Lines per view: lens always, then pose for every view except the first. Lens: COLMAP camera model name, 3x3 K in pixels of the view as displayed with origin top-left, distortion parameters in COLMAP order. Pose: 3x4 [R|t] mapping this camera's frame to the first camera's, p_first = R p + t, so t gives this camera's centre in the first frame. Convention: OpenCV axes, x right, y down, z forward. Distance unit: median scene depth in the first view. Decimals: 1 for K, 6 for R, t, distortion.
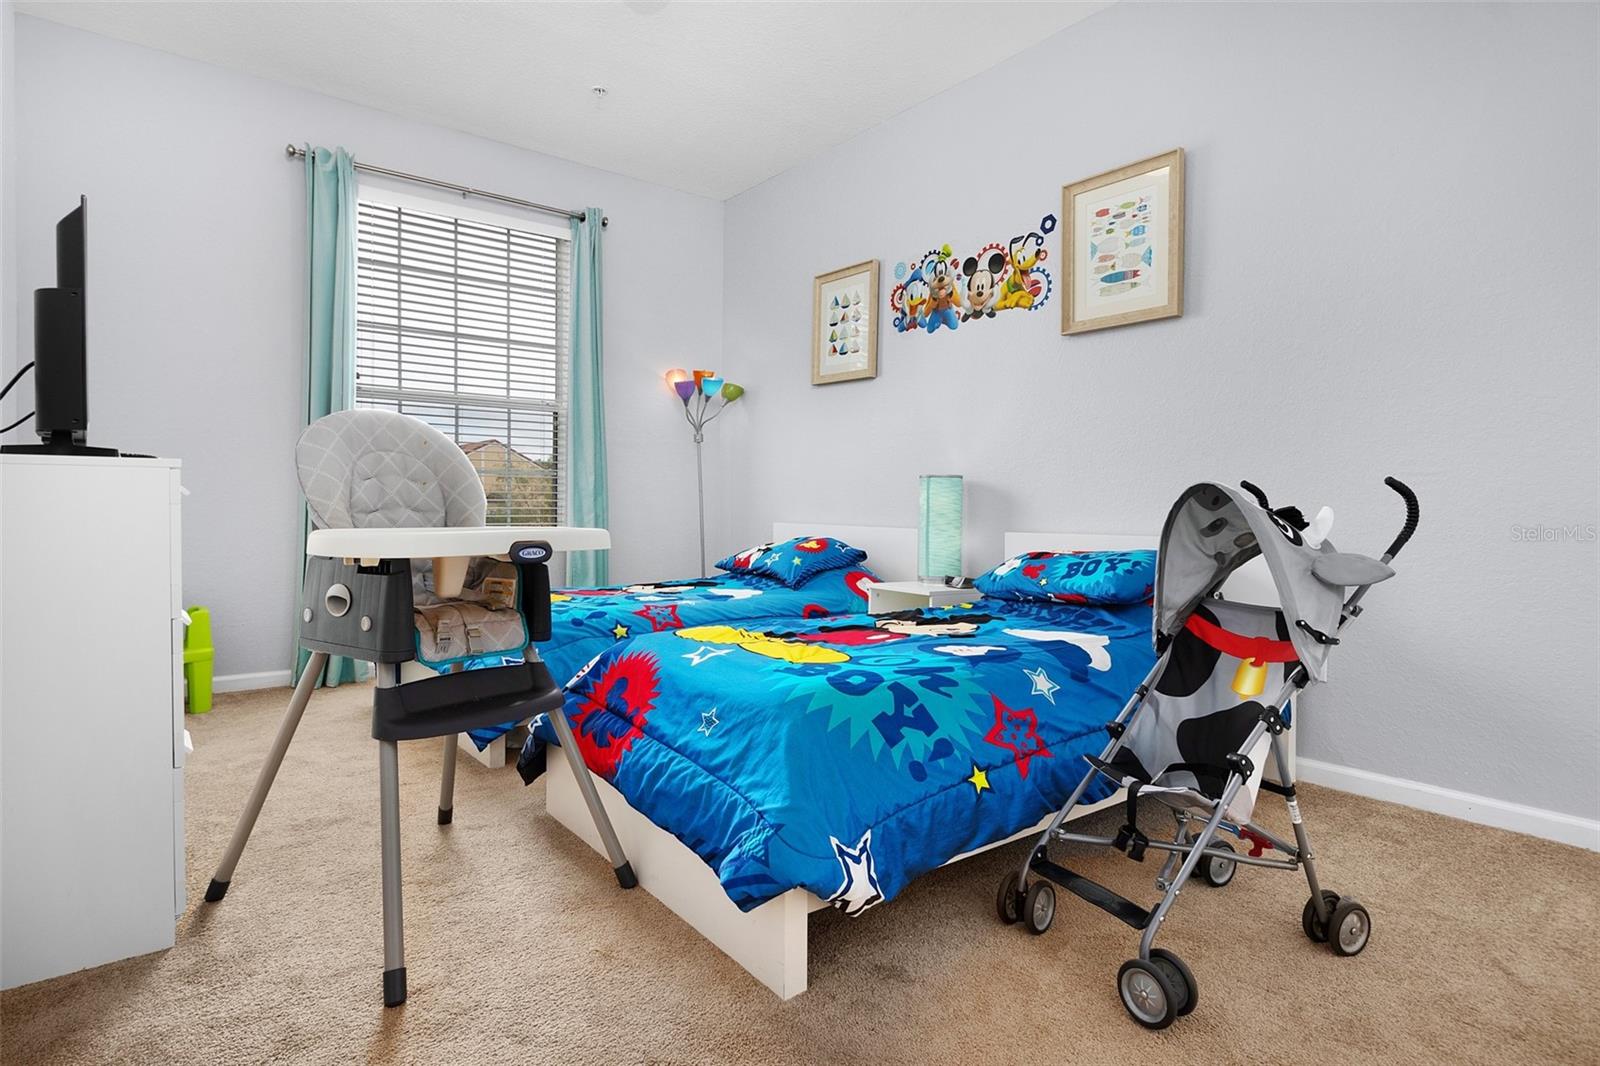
lens RADIAL K [[845.1, 0, 800.0], [0, 845.1, 533.0], [0, 0, 1]] dist [-0.002214, -0.000272]
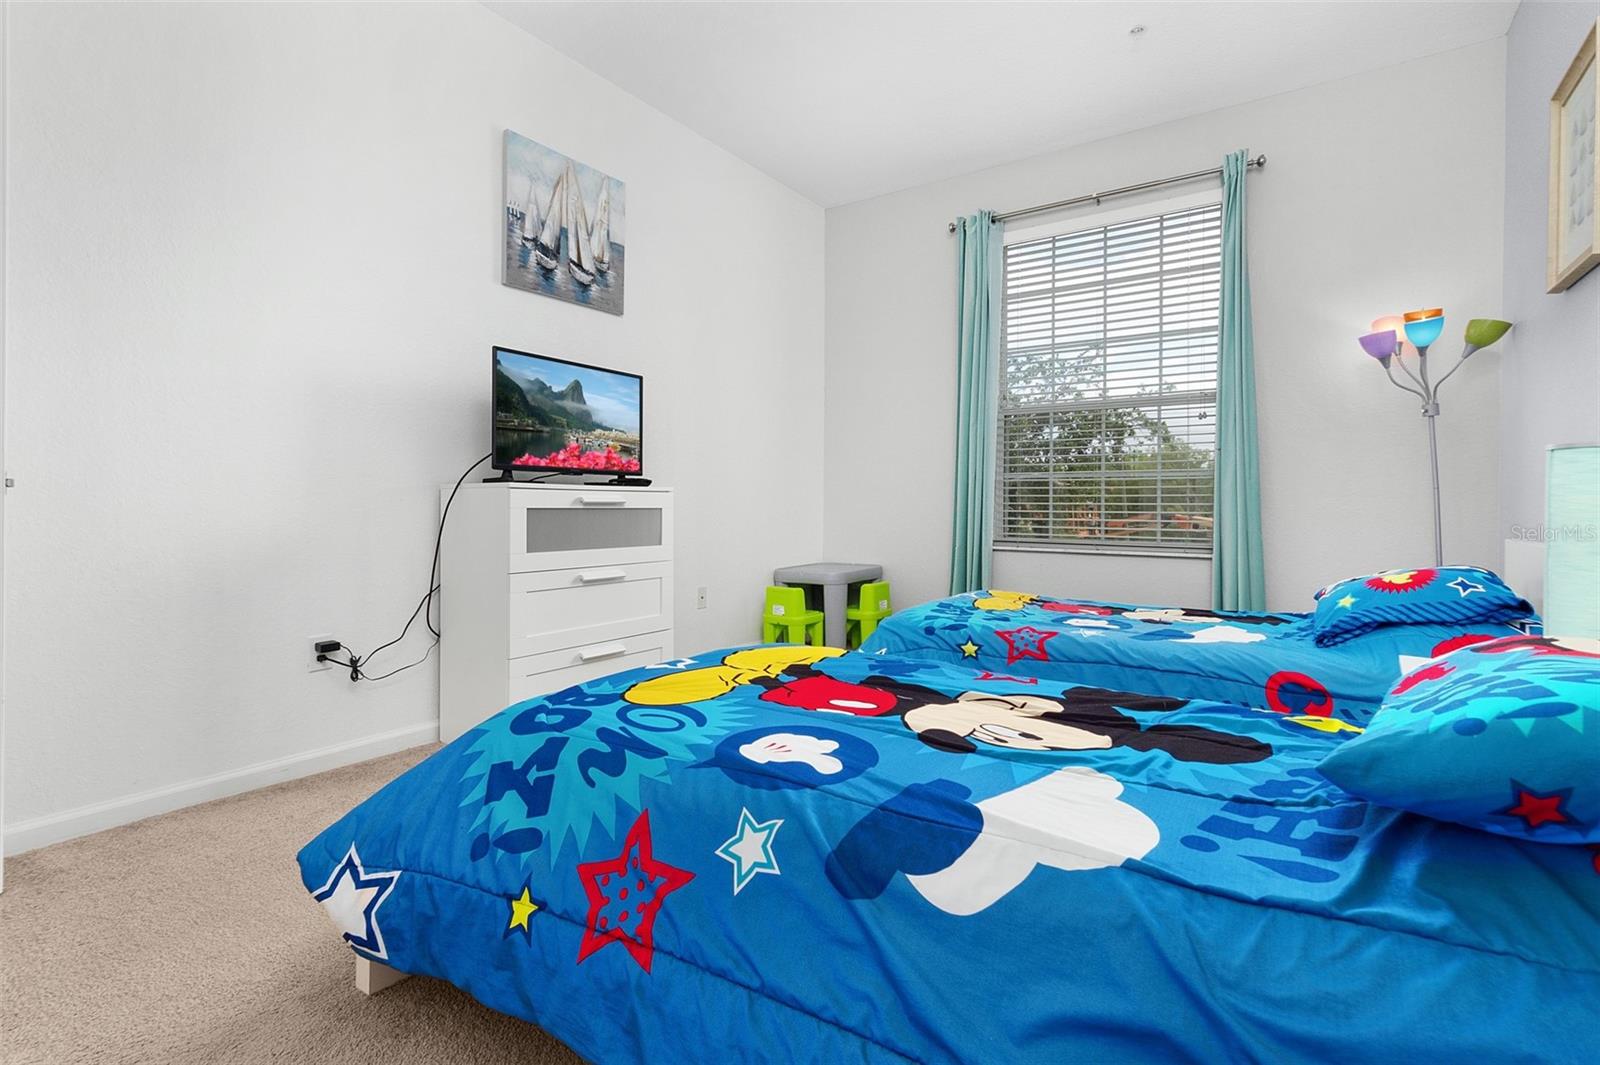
lens RADIAL K [[744.7, 0, 807.3], [0, 744.7, 508.2], [0, 0, 1]] dist [-0.000198, 0.000660]
pose [[0.309657, 0.000912, -0.950848, 0.488402], [-0.033075, 0.999405, -0.009813, -0.020302], [0.950273, 0.034488, 0.309503, 0.581389]]
